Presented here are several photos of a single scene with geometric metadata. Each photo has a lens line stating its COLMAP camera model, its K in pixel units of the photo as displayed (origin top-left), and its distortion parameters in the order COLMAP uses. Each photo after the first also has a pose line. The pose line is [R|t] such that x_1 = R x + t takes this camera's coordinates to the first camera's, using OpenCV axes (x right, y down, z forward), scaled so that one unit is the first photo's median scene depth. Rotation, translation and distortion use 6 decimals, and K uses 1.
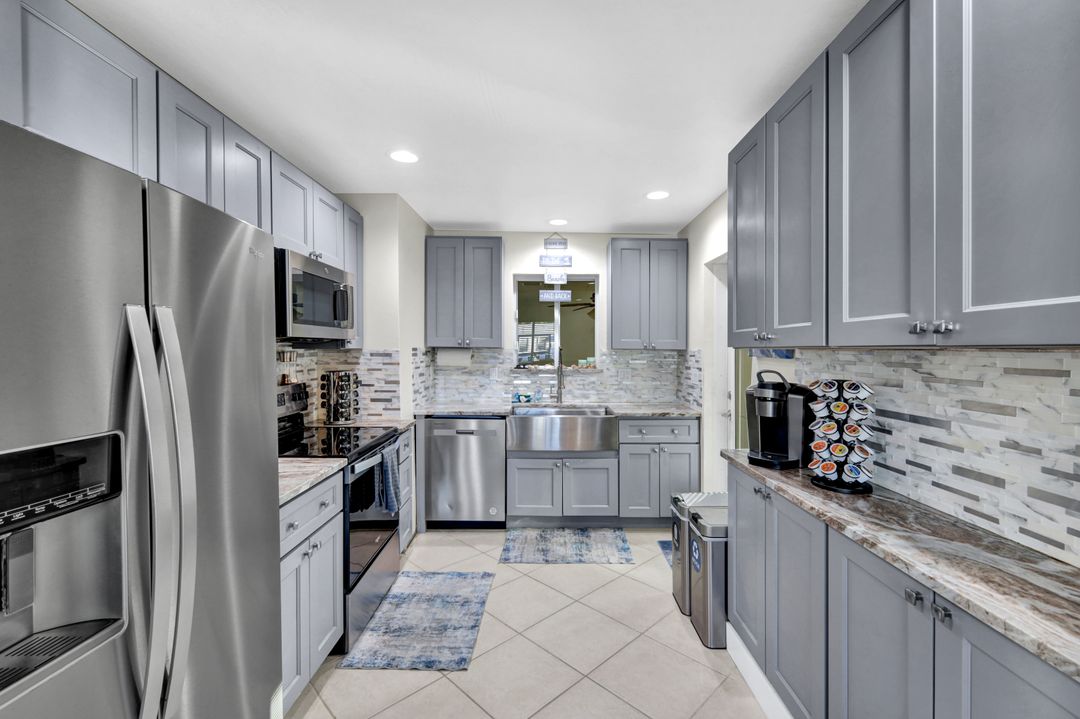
lens RADIAL K [[476.7, 0, 541.4], [0, 476.7, 351.8], [0, 0, 1]] dist [0.003606, -0.000187]
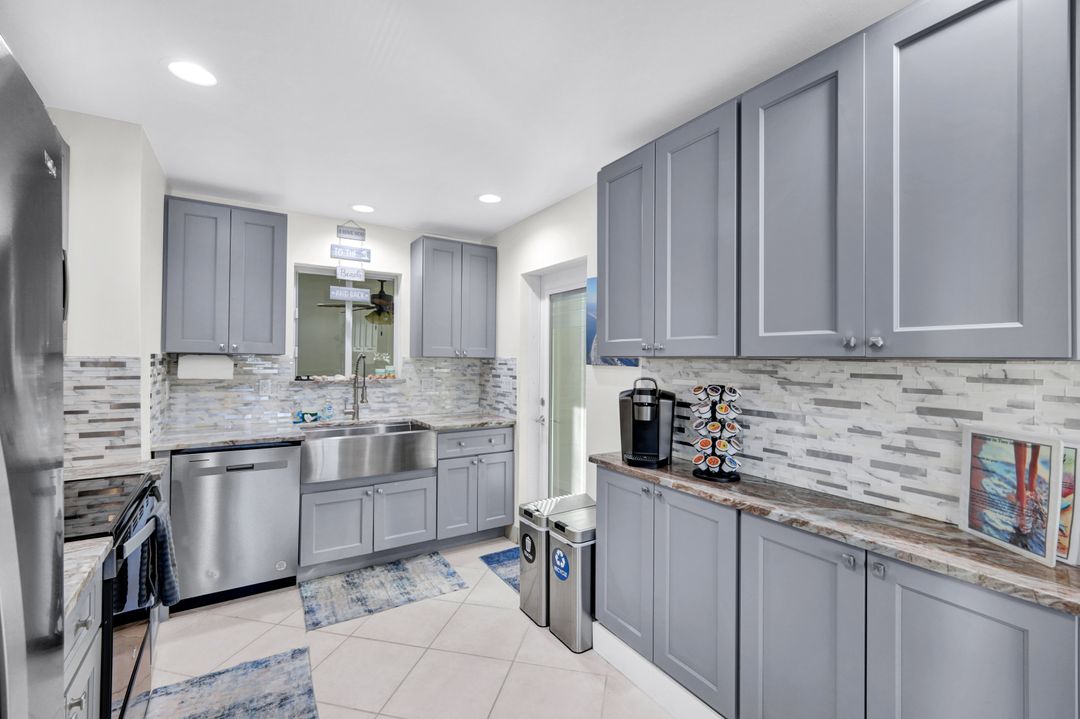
lens RADIAL K [[476.7, 0, 541.4], [0, 476.7, 351.8], [0, 0, 1]] dist [0.003606, -0.000187]
pose [[0.840604, 0.010203, 0.541554, -0.202379], [-0.001872, 0.999871, -0.015933, -0.001706], [-0.541646, 0.012379, 0.840515, 0.138540]]
